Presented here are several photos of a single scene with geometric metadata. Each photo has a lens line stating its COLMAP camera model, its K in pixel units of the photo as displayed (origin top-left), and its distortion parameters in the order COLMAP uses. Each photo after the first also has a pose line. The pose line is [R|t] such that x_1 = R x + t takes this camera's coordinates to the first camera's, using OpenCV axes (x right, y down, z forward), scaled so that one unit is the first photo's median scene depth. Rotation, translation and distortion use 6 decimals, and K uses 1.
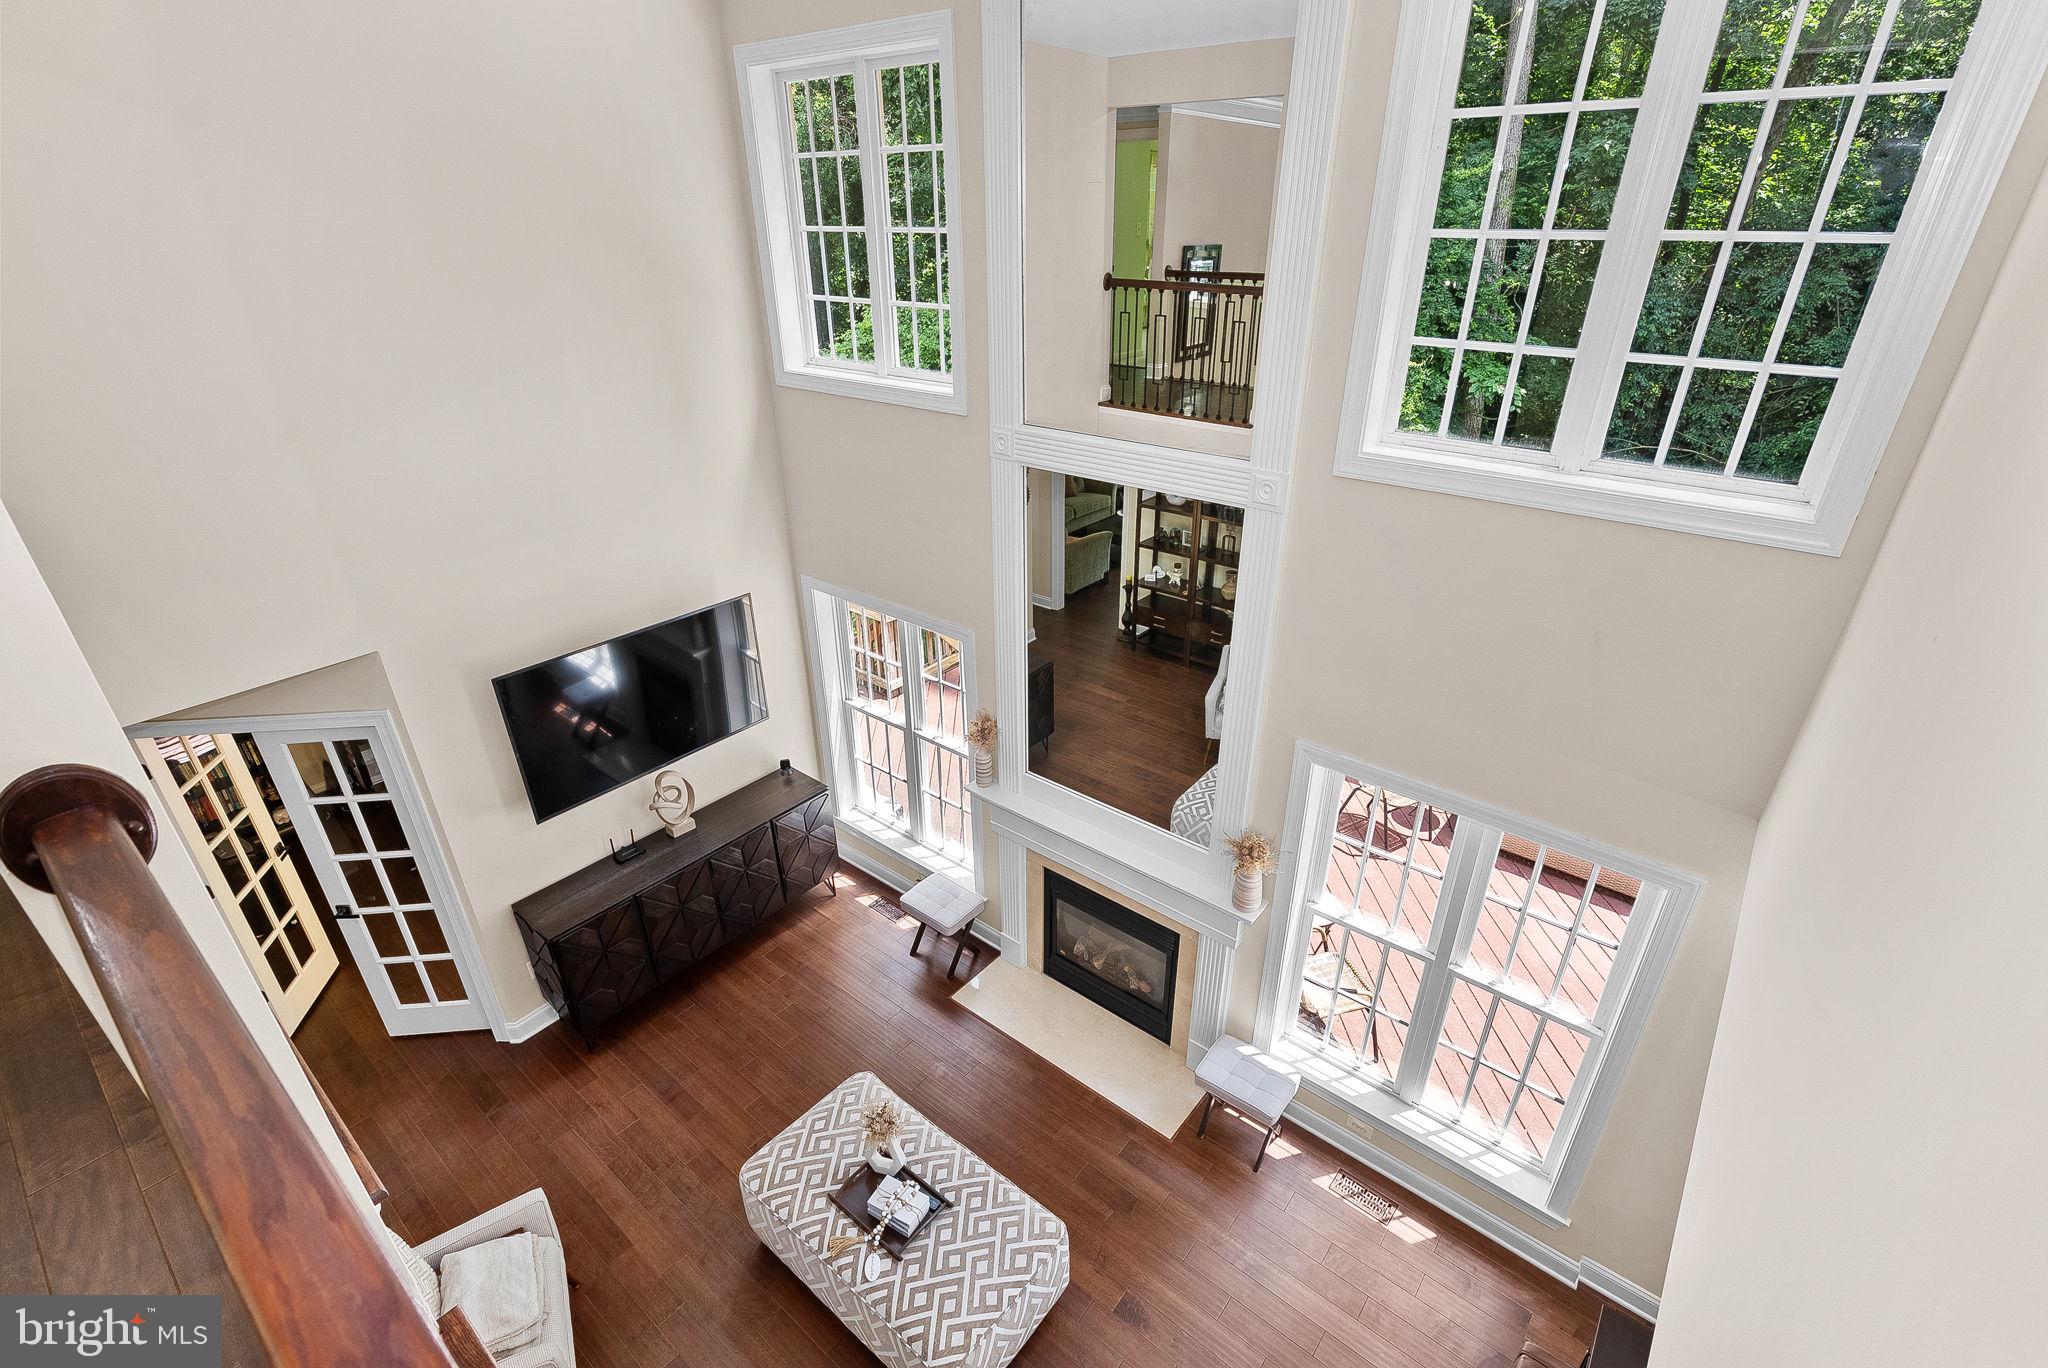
lens RADIAL K [[937.1, 0, 1043.7], [0, 937.1, 682.5], [0, 0, 1]] dist [-0.004732, 0.002986]
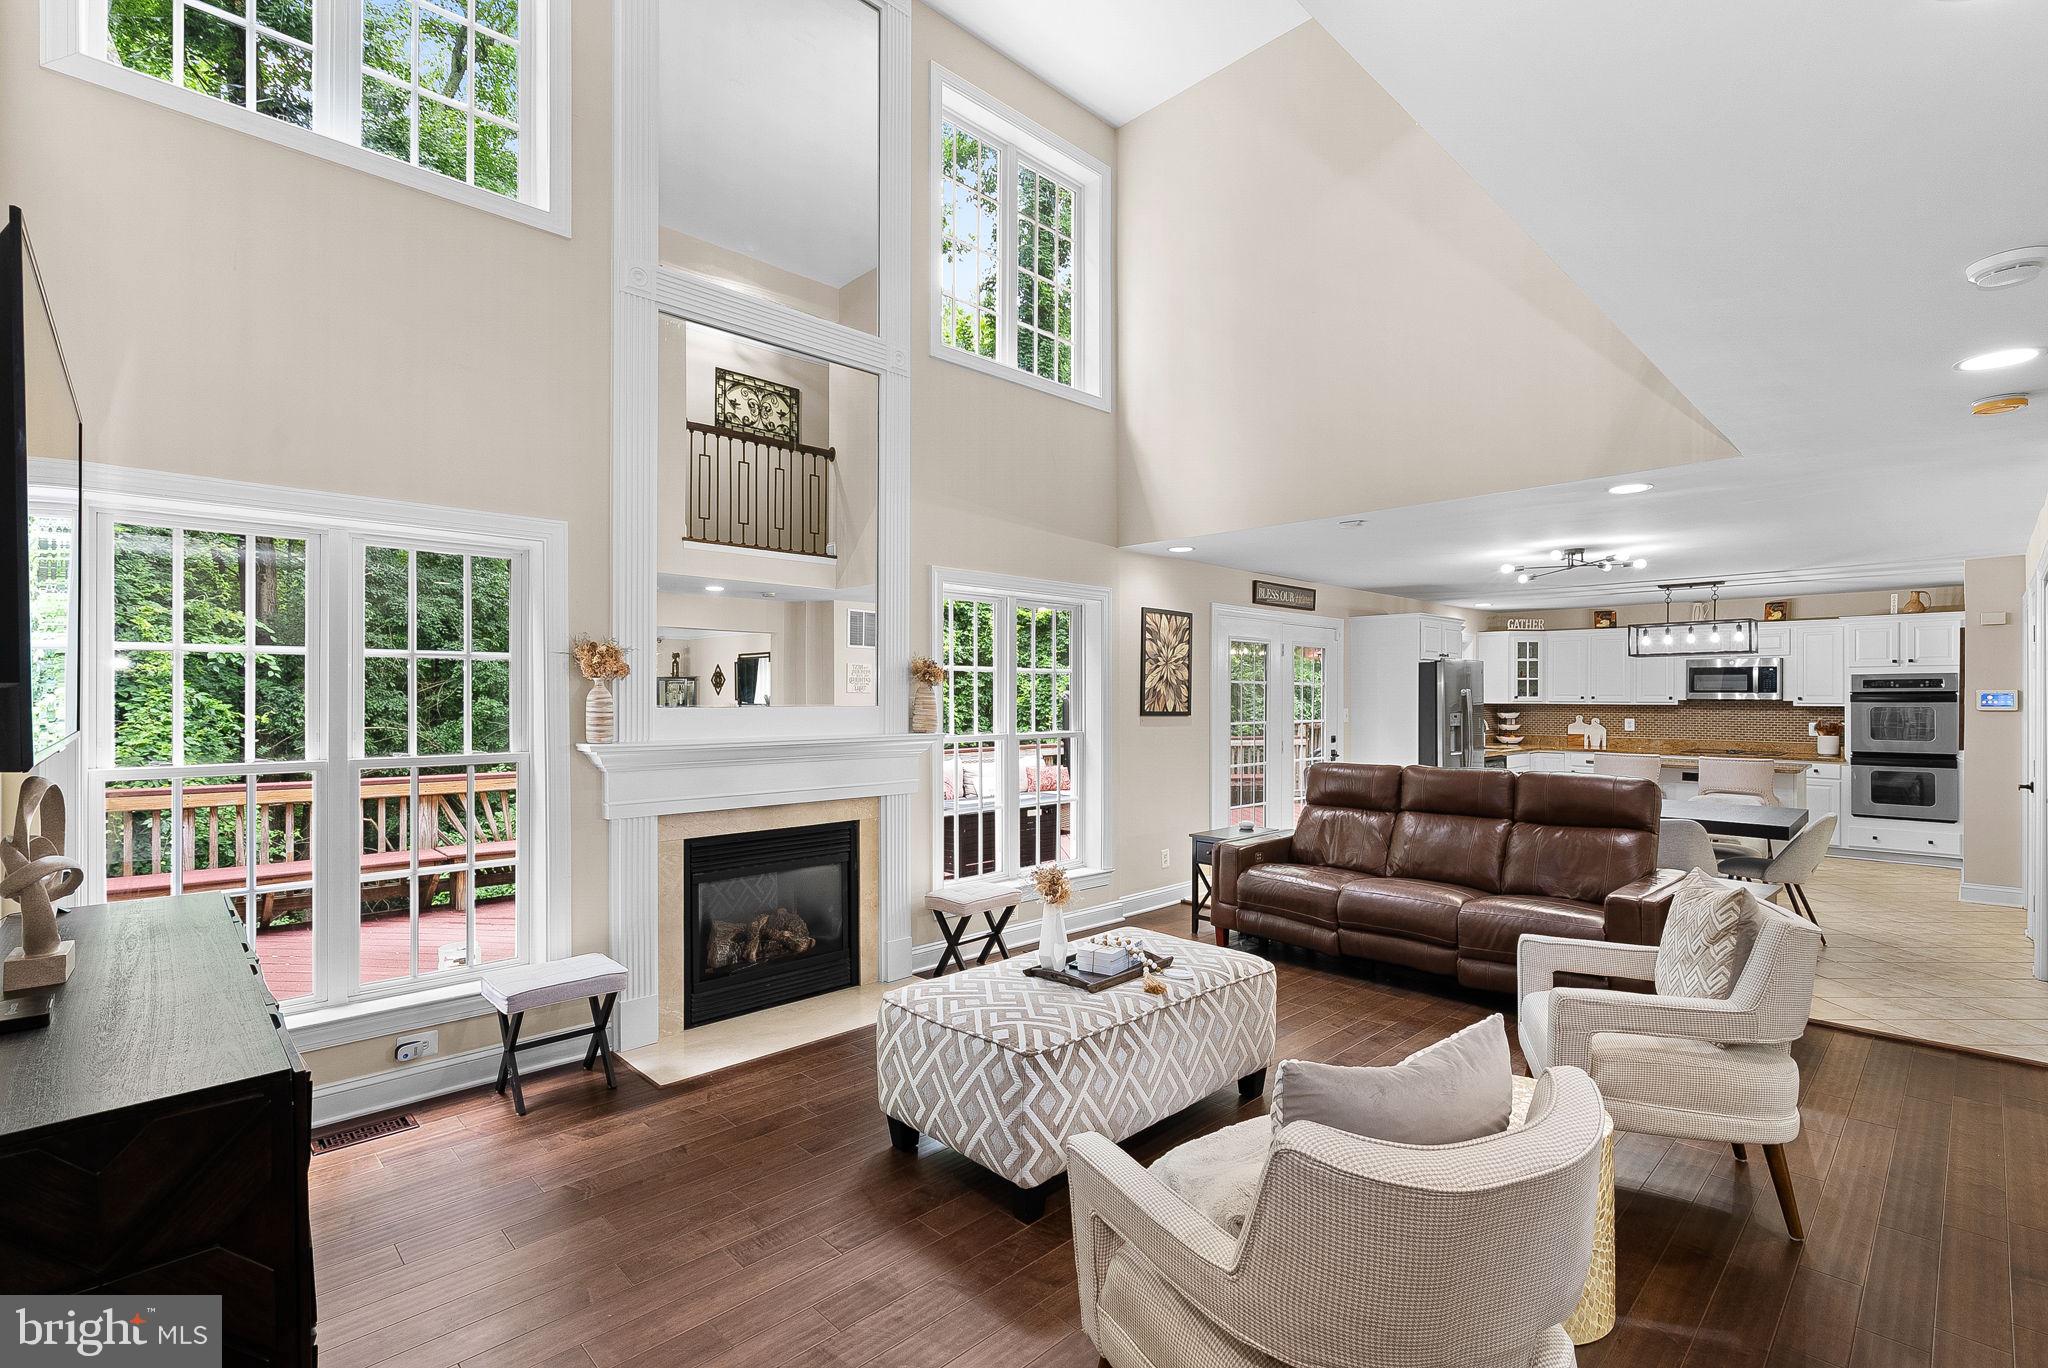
lens RADIAL K [[937.1, 0, 1027.9], [0, 937.1, 691.5], [0, 0, 1]] dist [-0.004732, 0.002986]
pose [[0.117251, 0.006708, 0.993080, -0.739593], [0.451208, 0.890447, -0.059288, 0.261224], [-0.884683, 0.455037, 0.101379, 0.632299]]
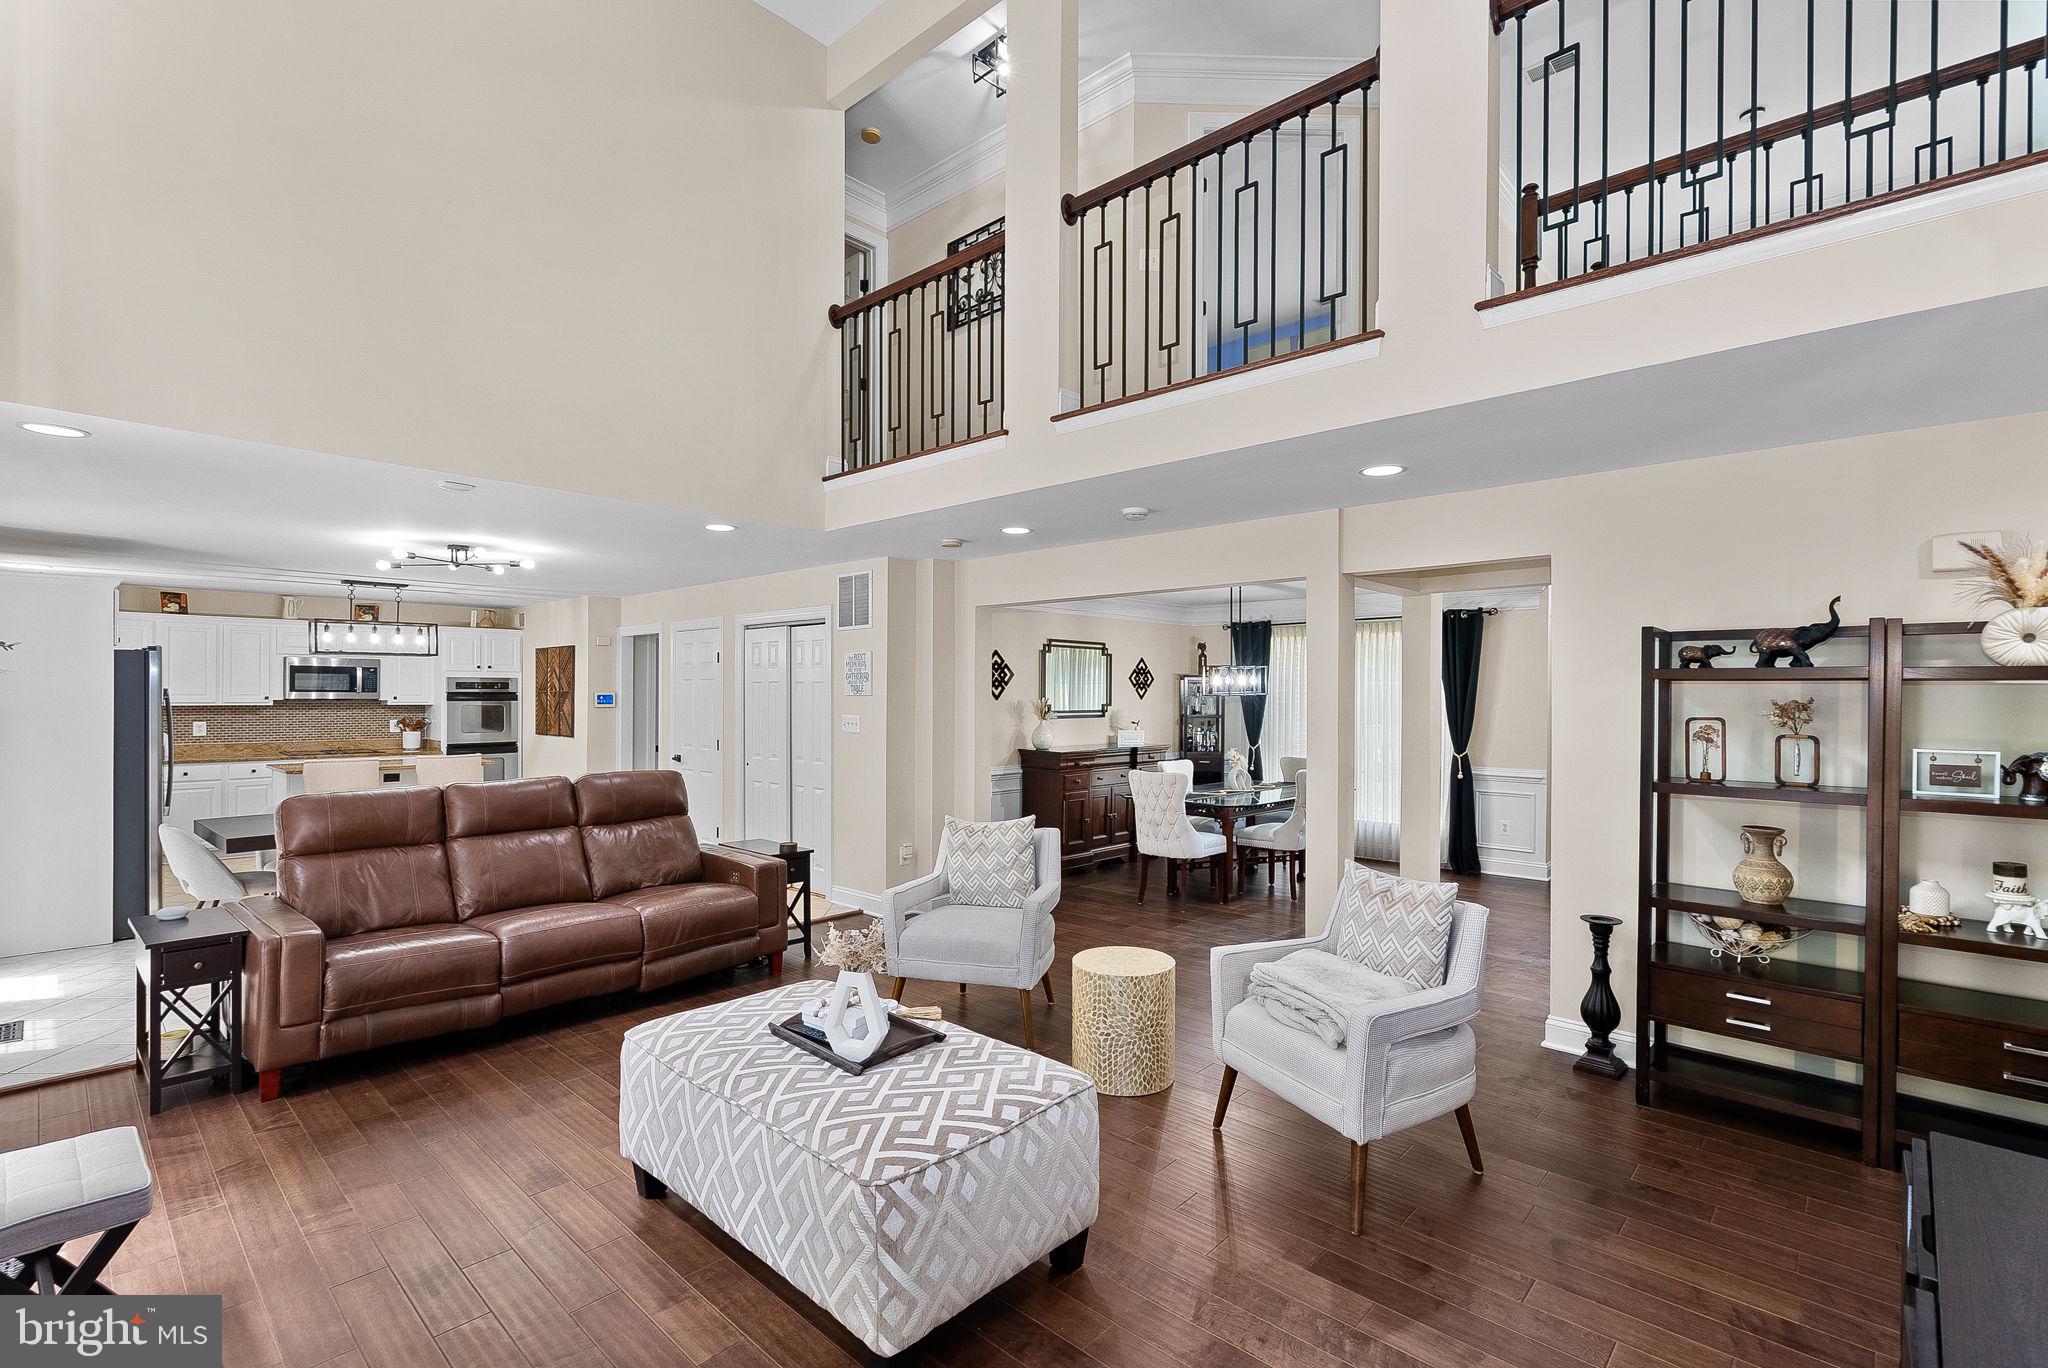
lens RADIAL K [[937.1, 0, 1028.0], [0, 937.1, 697.6], [0, 0, 1]] dist [-0.004732, 0.002986]
pose [[-0.997276, -0.000758, 0.073751, -0.256562], [0.033270, 0.887809, 0.459009, 0.010574], [-0.065825, 0.460212, -0.885365, 1.098660]]
